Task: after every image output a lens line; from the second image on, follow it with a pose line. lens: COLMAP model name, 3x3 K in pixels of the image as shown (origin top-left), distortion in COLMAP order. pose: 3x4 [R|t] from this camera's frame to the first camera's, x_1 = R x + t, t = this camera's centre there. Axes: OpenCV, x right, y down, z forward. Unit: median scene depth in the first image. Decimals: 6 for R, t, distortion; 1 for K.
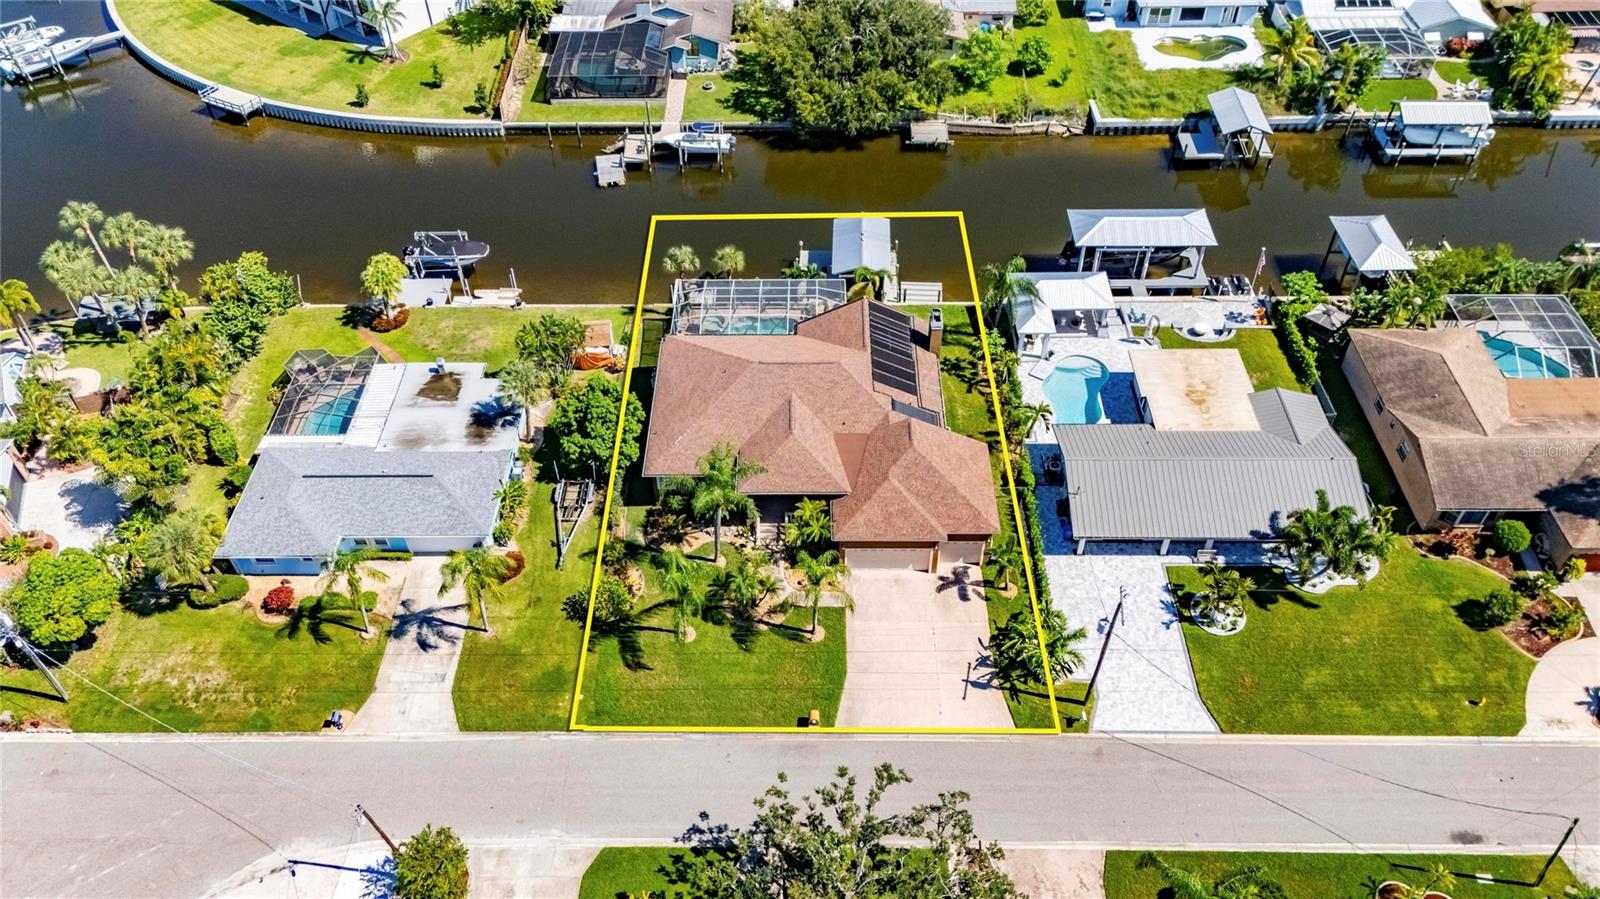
lens RADIAL K [[1176.6, 0, 800.0], [0, 1176.6, 449.5], [0, 0, 1]] dist [0.085764, -0.100715]
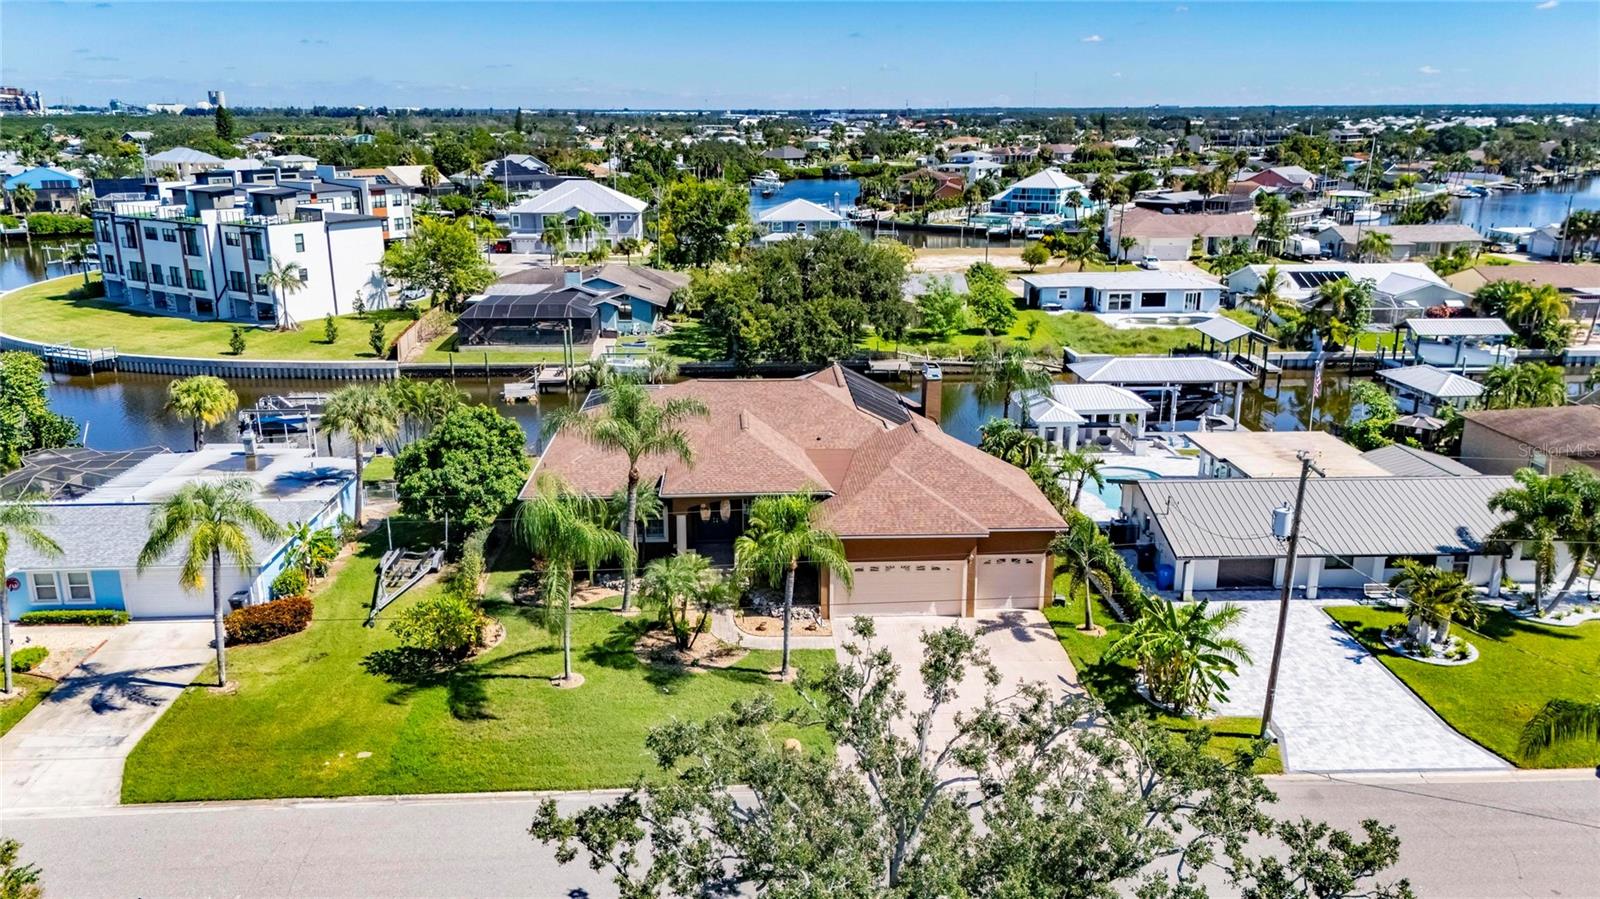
lens RADIAL K [[1195.5, 0, 803.3], [0, 1195.5, 450.1], [0, 0, 1]] dist [0.064211, -0.060708]
pose [[0.998262, -0.004576, 0.058758, -0.013471], [0.033039, 0.869047, -0.493624, 0.344666], [-0.048805, 0.494708, 0.867688, 0.403638]]
